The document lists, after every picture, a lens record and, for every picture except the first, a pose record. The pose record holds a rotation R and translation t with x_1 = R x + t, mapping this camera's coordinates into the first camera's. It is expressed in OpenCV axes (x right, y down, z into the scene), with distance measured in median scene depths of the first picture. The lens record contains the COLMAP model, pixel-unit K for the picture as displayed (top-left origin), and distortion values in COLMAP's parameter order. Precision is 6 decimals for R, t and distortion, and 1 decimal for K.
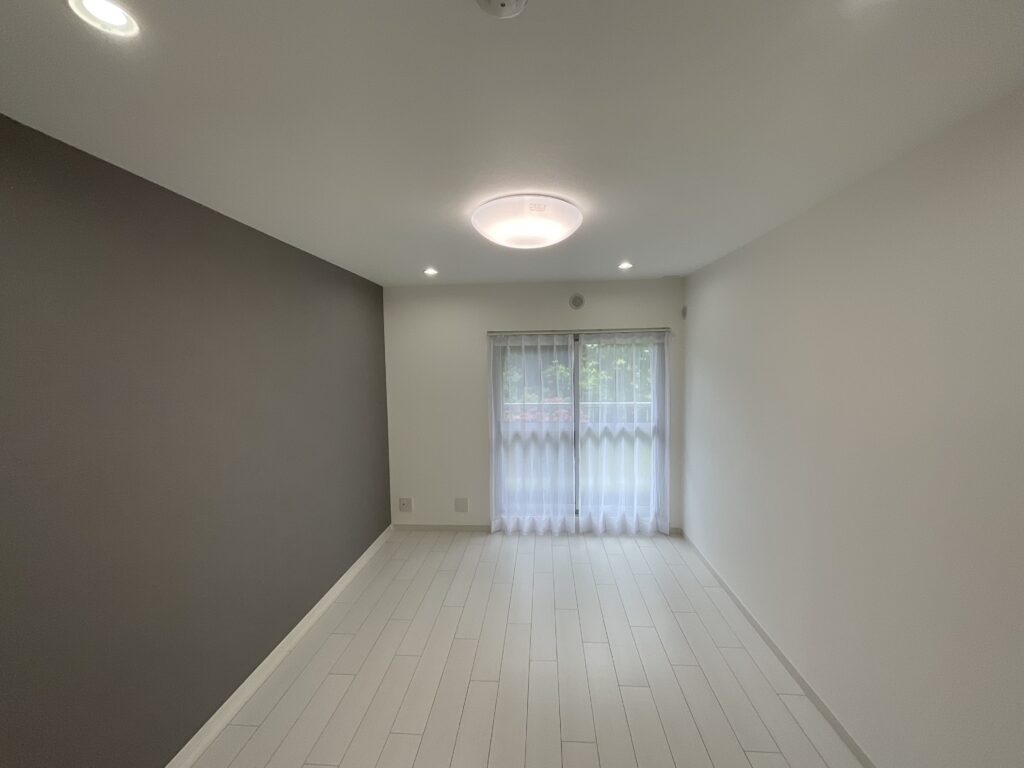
lens RADIAL K [[408.9, 0, 512.0], [0, 408.9, 384.0], [0, 0, 1]] dist [0.000050, -0.000003]
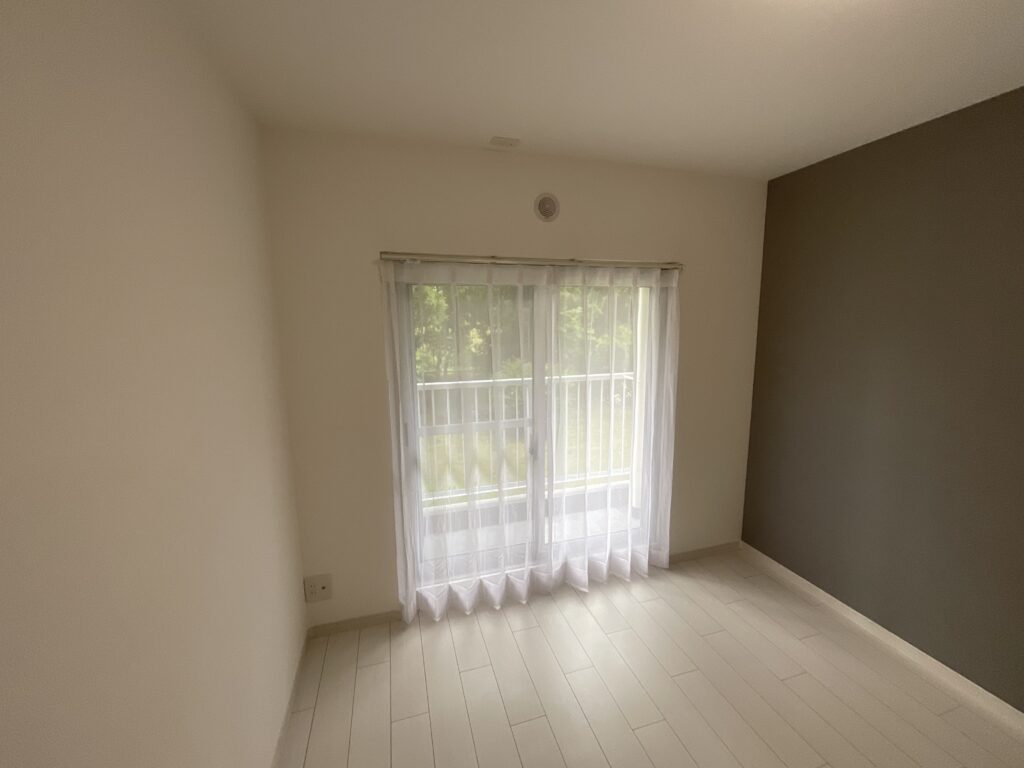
lens RADIAL K [[416.3, 0, 510.8], [0, 416.3, 388.4], [0, 0, 1]] dist [-0.000552, -0.000029]
pose [[0.934552, -0.044060, 0.353087, -0.101882], [0.007392, 0.994494, 0.104533, -0.011717], [-0.355749, -0.095081, 0.929732, 0.458474]]
